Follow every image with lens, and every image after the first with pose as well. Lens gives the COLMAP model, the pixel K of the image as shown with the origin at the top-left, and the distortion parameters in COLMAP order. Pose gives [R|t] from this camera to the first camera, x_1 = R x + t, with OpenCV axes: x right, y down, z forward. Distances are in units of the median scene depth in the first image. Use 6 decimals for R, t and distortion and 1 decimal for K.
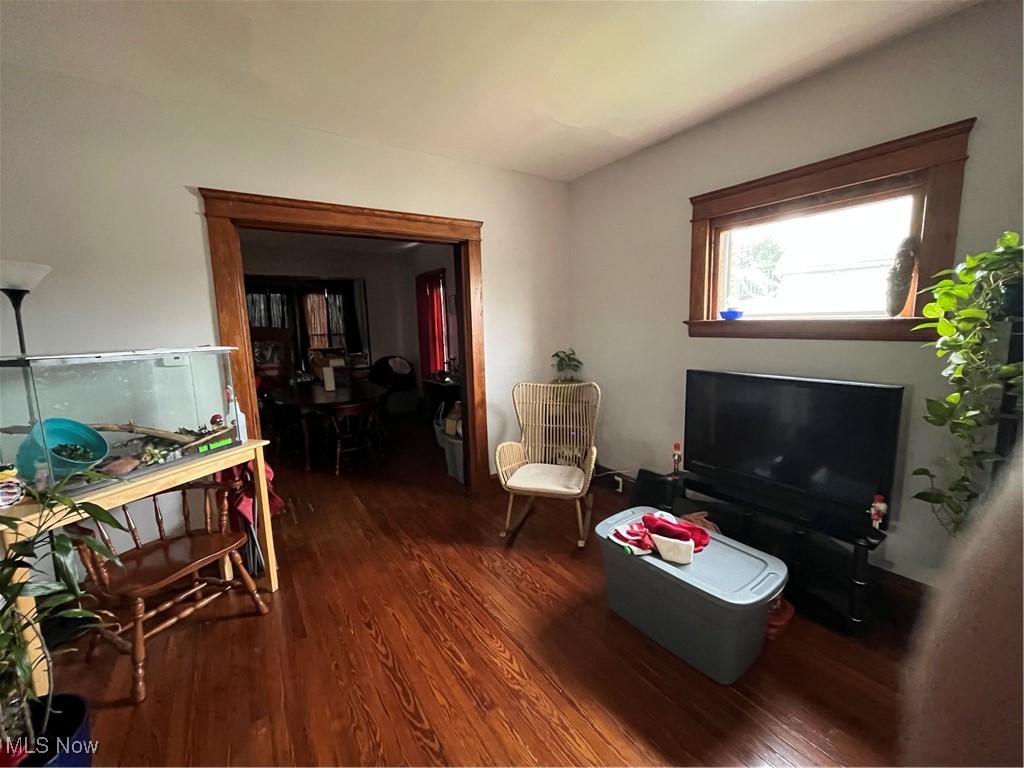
lens RADIAL K [[413.4, 0, 514.8], [0, 413.4, 383.7], [0, 0, 1]] dist [-0.001557, 0.000024]
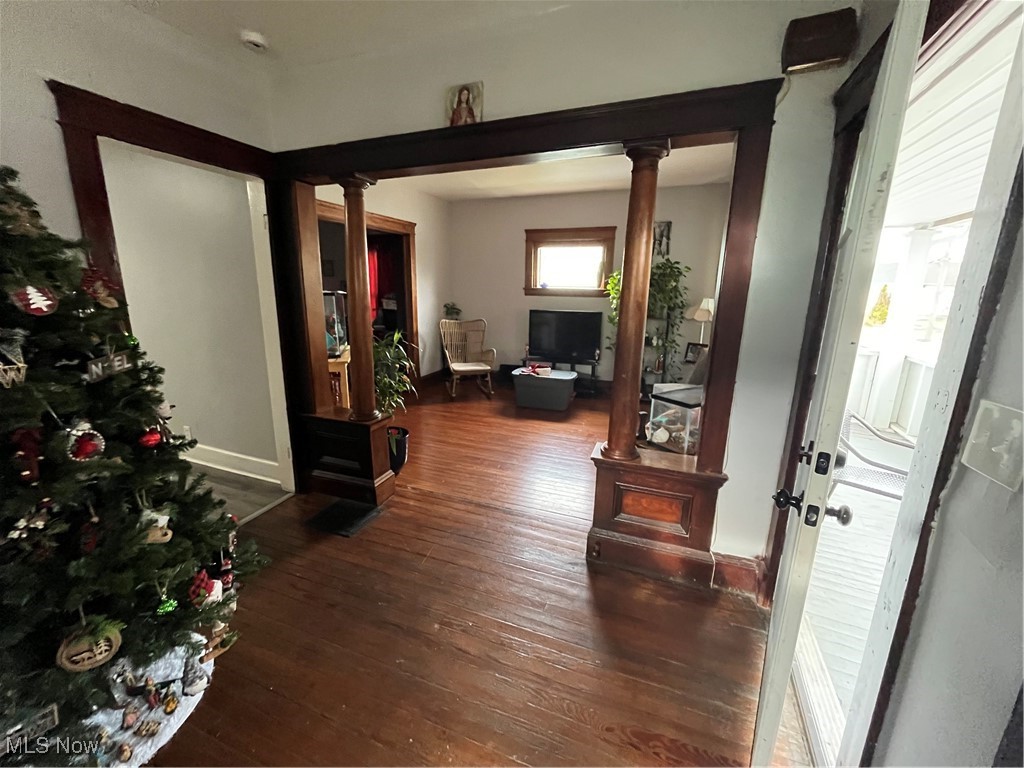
lens RADIAL K [[413.4, 0, 515.4], [0, 413.4, 382.9], [0, 0, 1]] dist [-0.001557, 0.000024]
pose [[0.834736, -0.075663, 0.545427, -0.853254], [0.040169, 0.996243, 0.076724, 0.176654], [-0.549183, -0.042135, 0.834639, -0.799312]]
